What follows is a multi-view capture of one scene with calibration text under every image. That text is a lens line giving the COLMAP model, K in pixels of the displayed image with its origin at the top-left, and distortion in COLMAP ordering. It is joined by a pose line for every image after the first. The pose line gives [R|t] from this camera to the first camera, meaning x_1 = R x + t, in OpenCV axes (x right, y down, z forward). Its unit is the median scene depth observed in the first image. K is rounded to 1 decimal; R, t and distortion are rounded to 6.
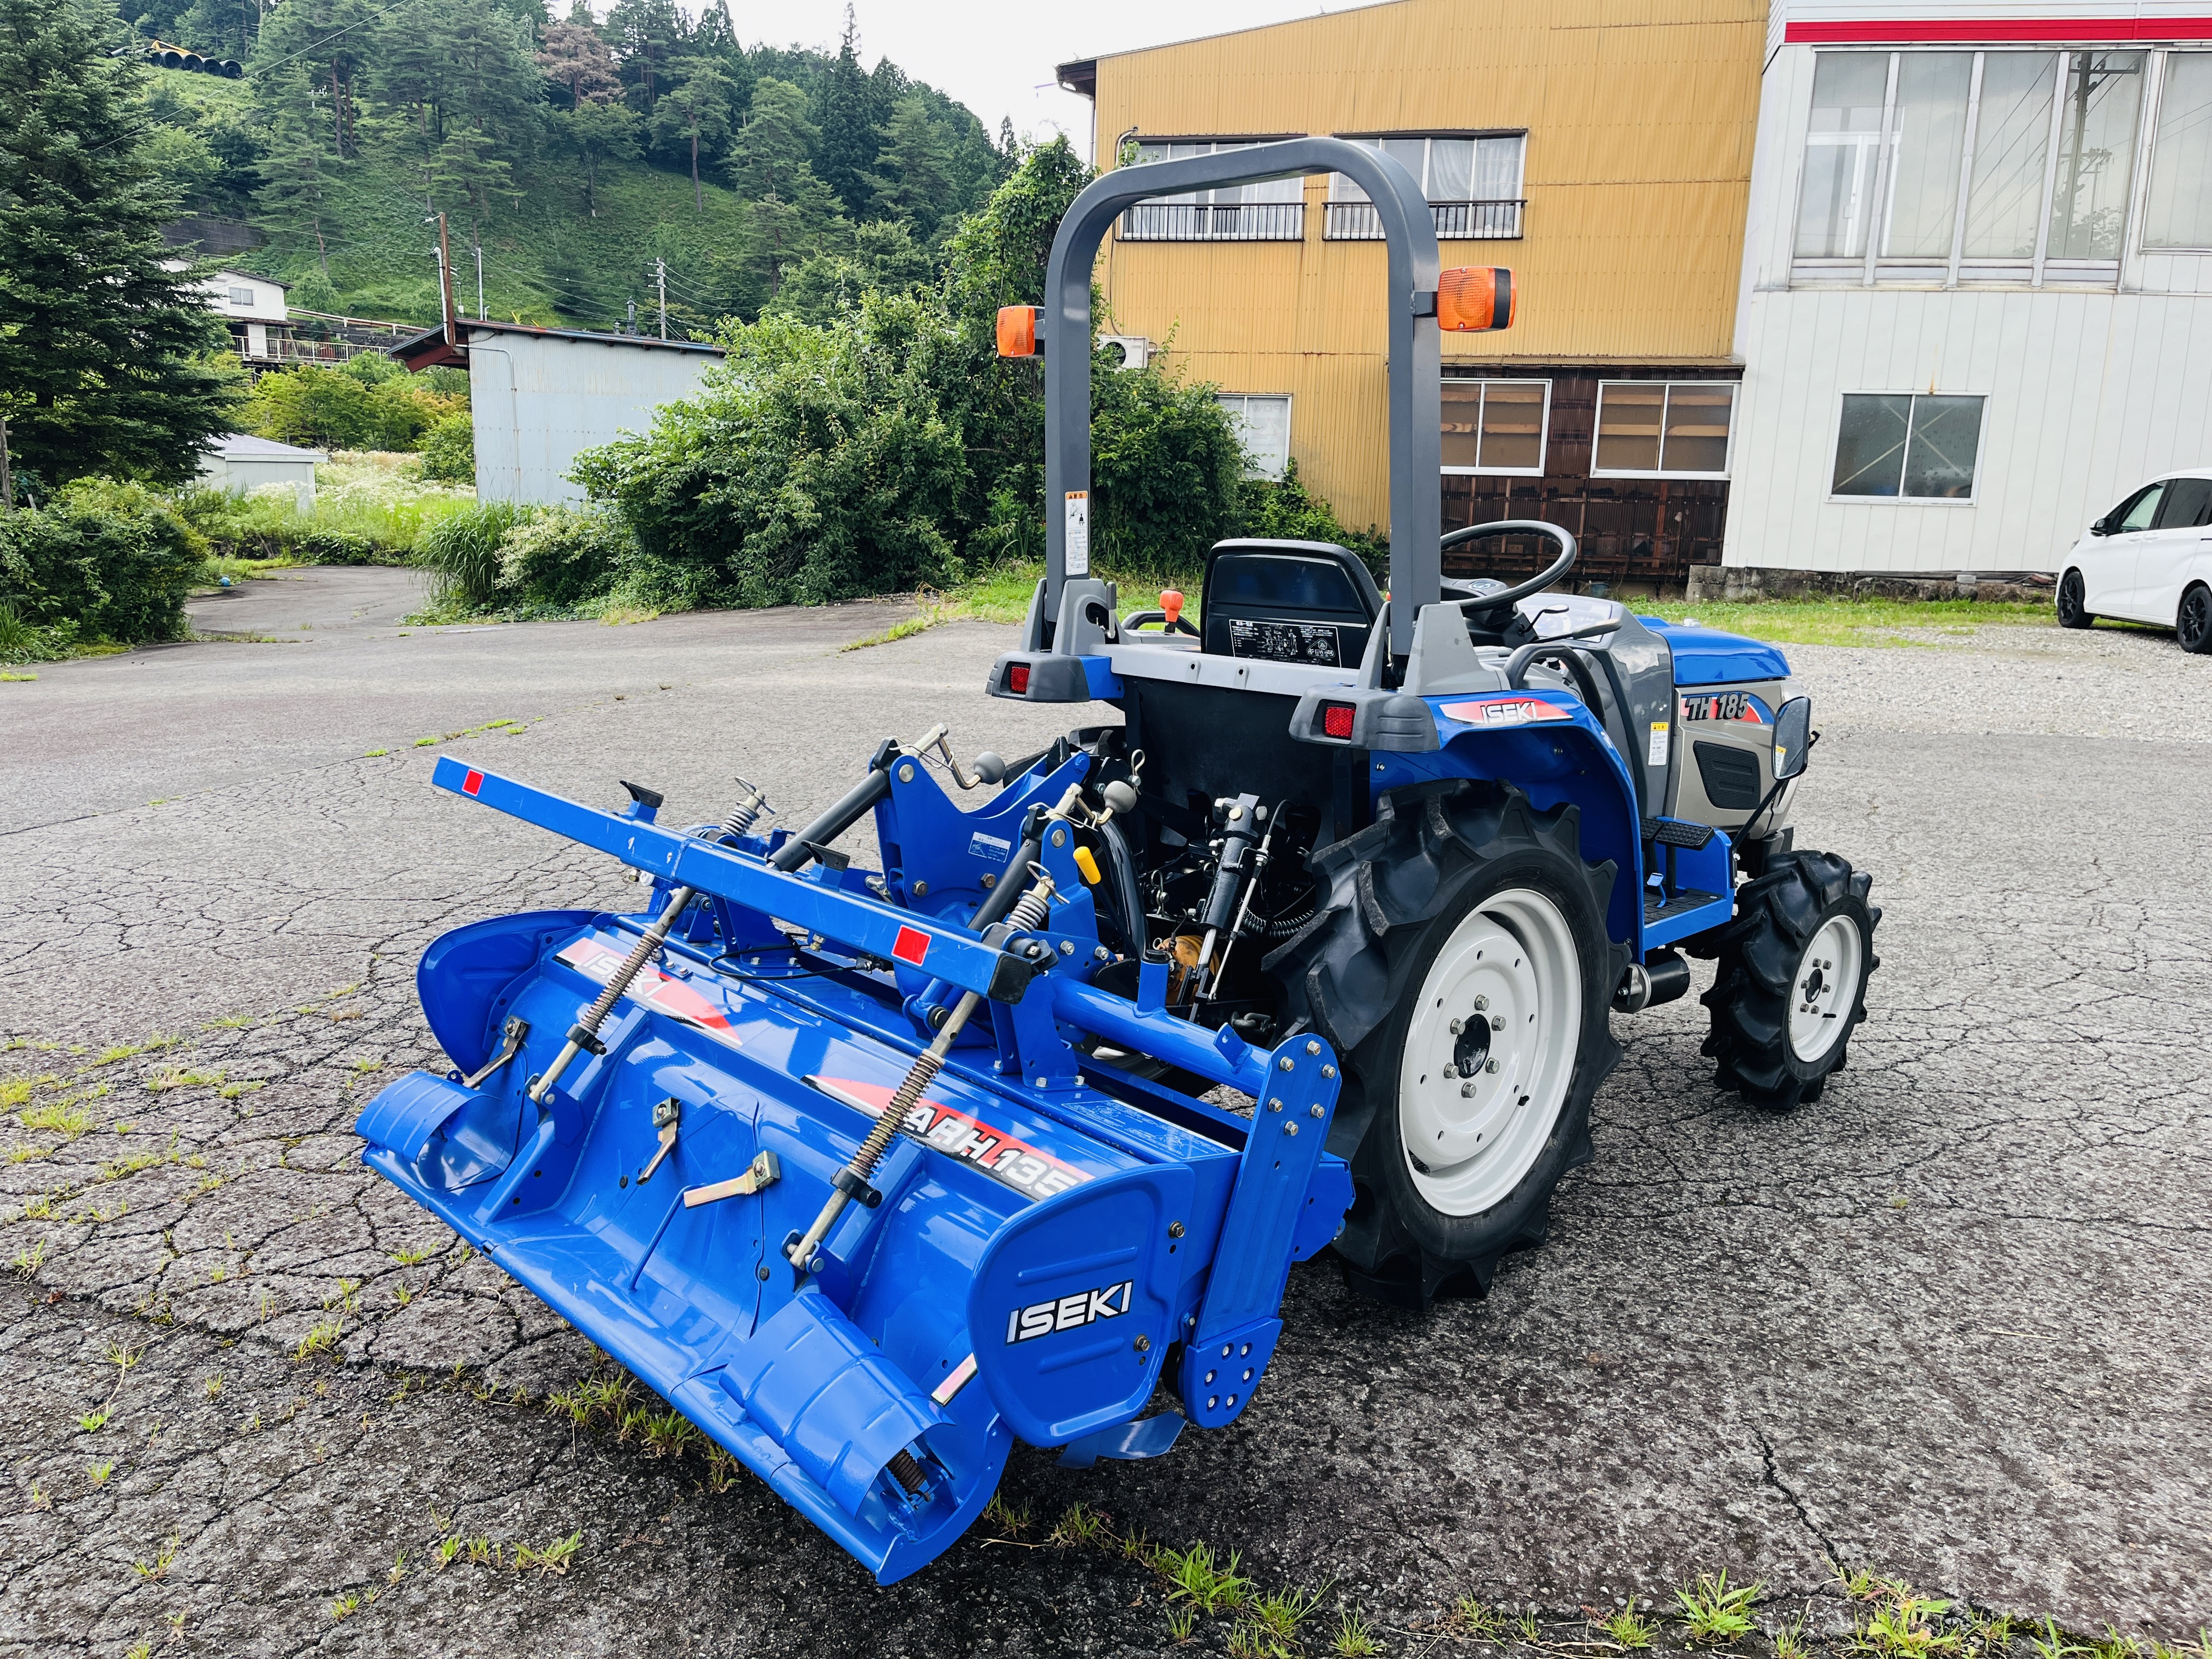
lens RADIAL K [[1621.0, 0, 1106.0], [0, 1621.0, 829.5], [0, 0, 1]] dist [0.075085, -0.104778]
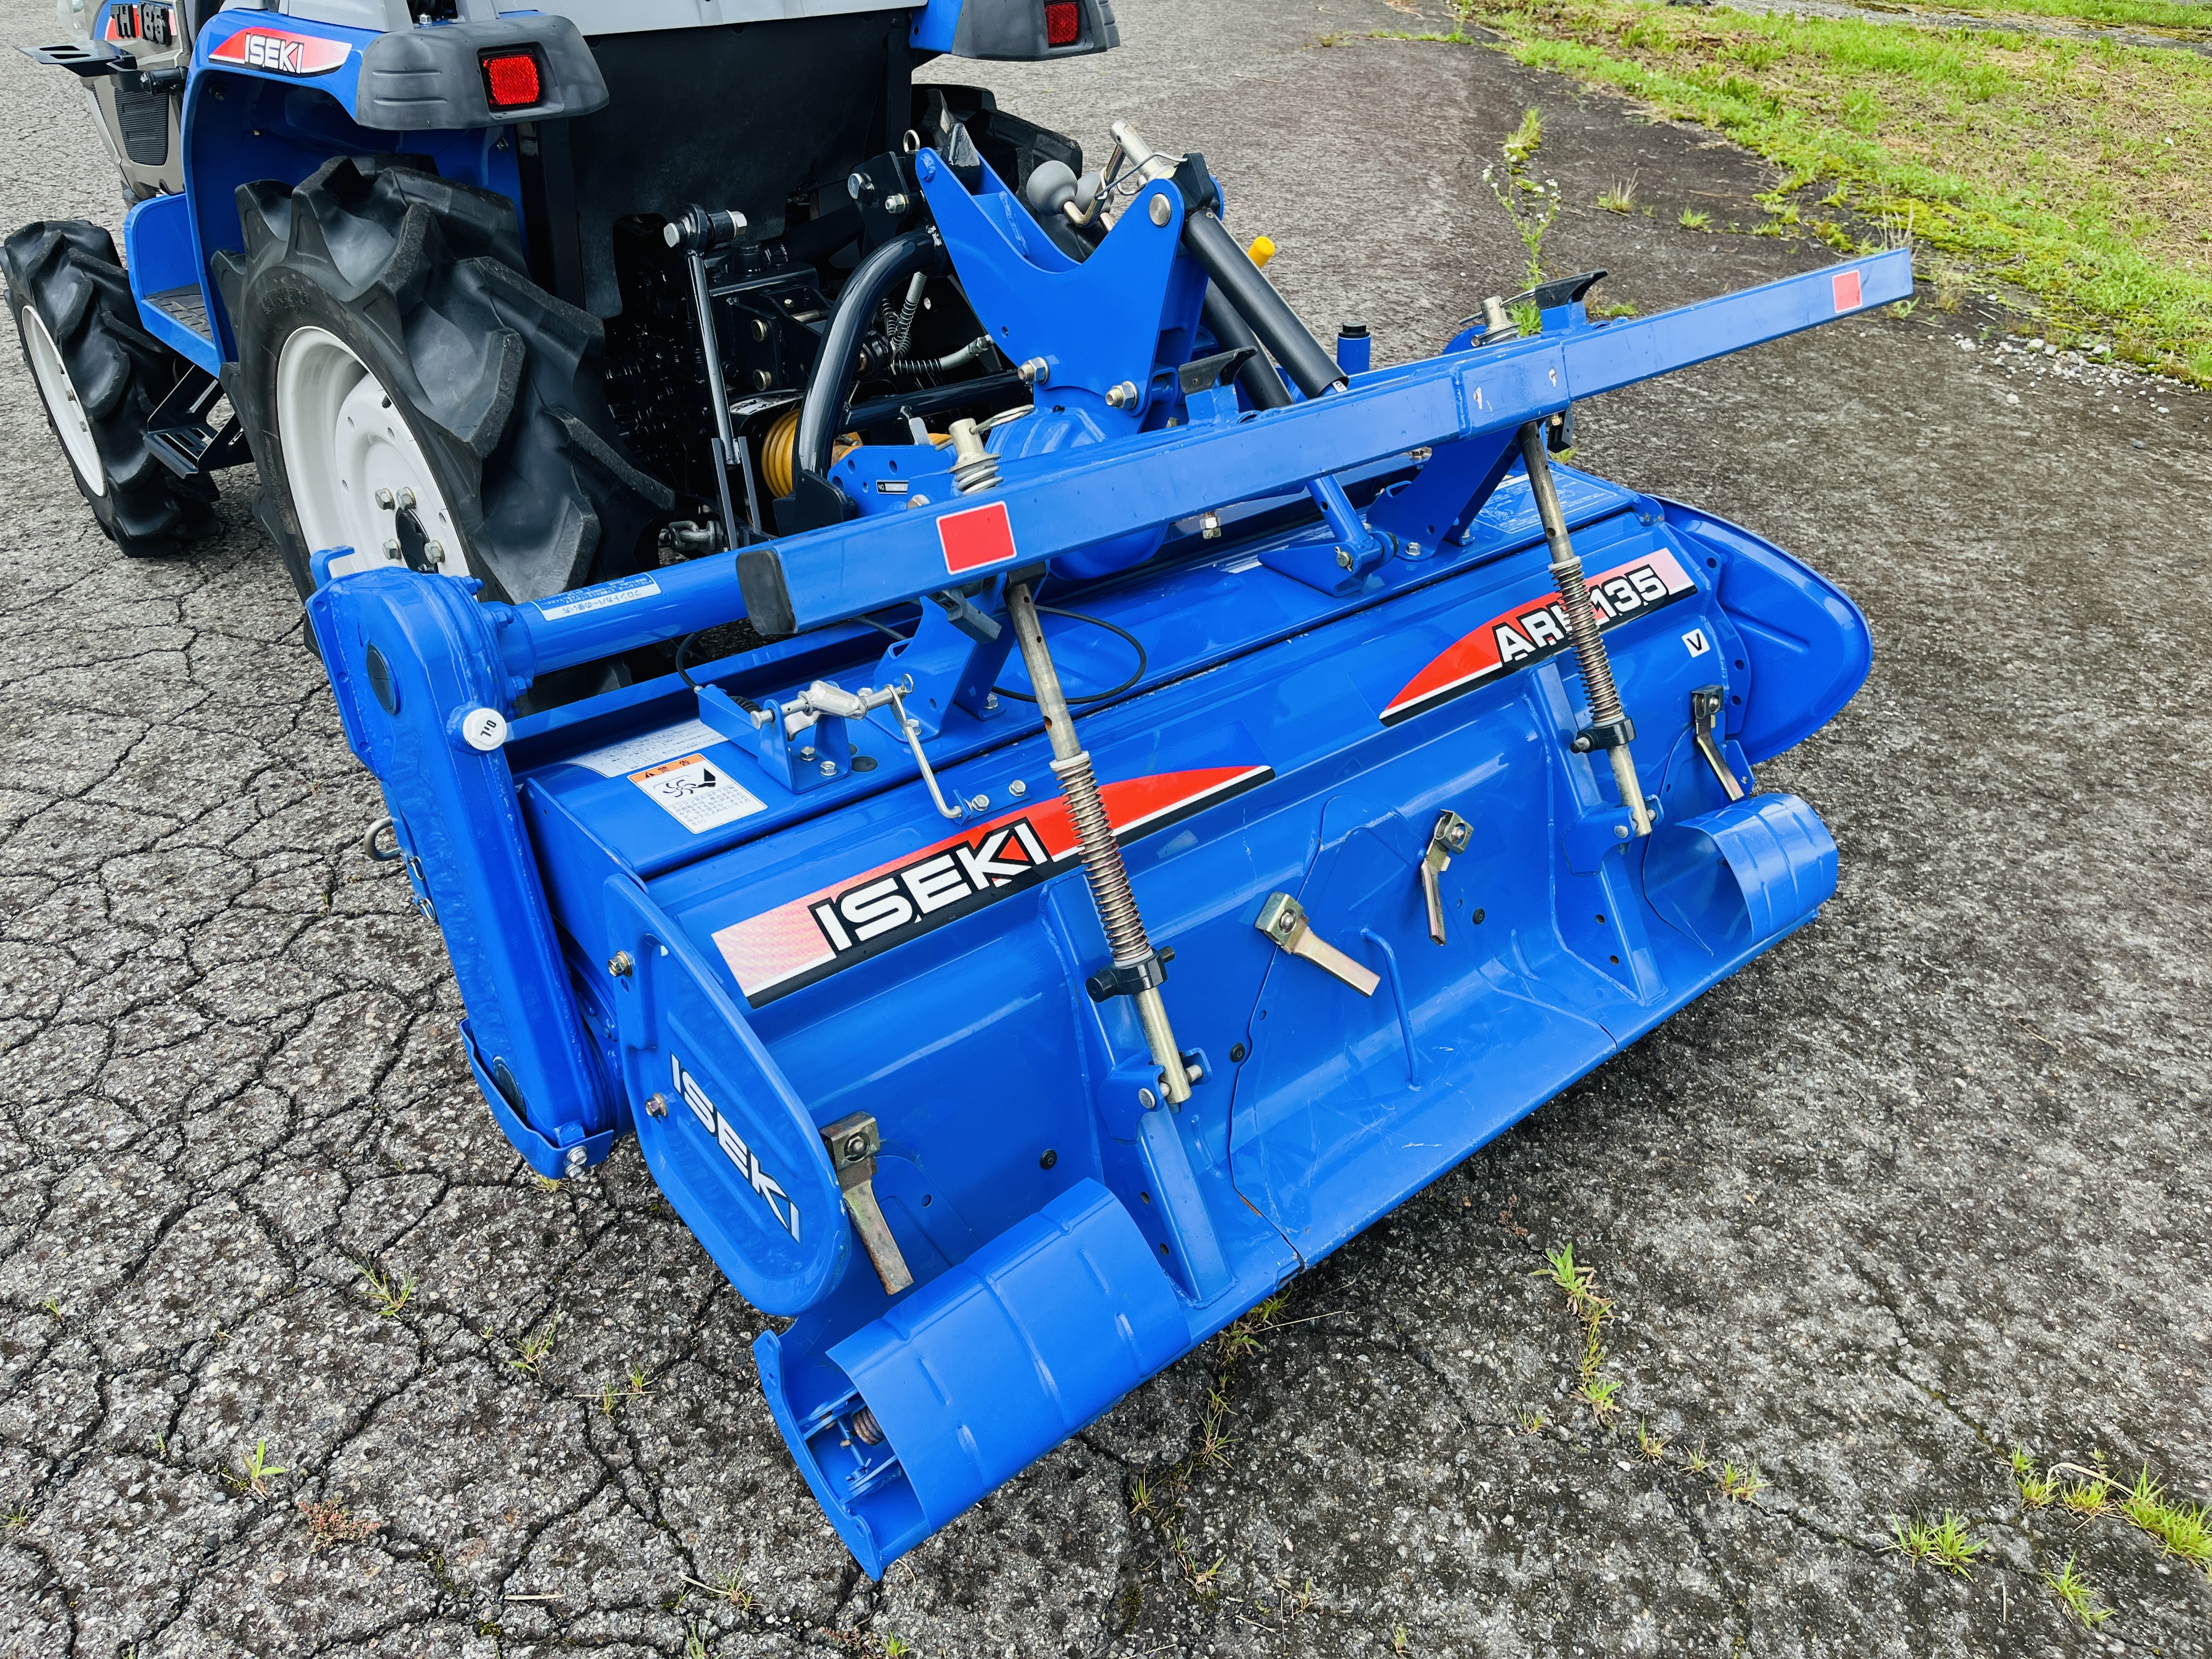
lens RADIAL K [[1621.0, 0, 1106.0], [0, 1621.0, 829.5], [0, 0, 1]] dist [0.075085, -0.104778]
pose [[-0.246694, -0.281227, 0.927390, -0.769786], [-0.332322, 0.923490, 0.191644, 0.095214], [-0.910332, -0.260915, -0.321278, 1.196574]]
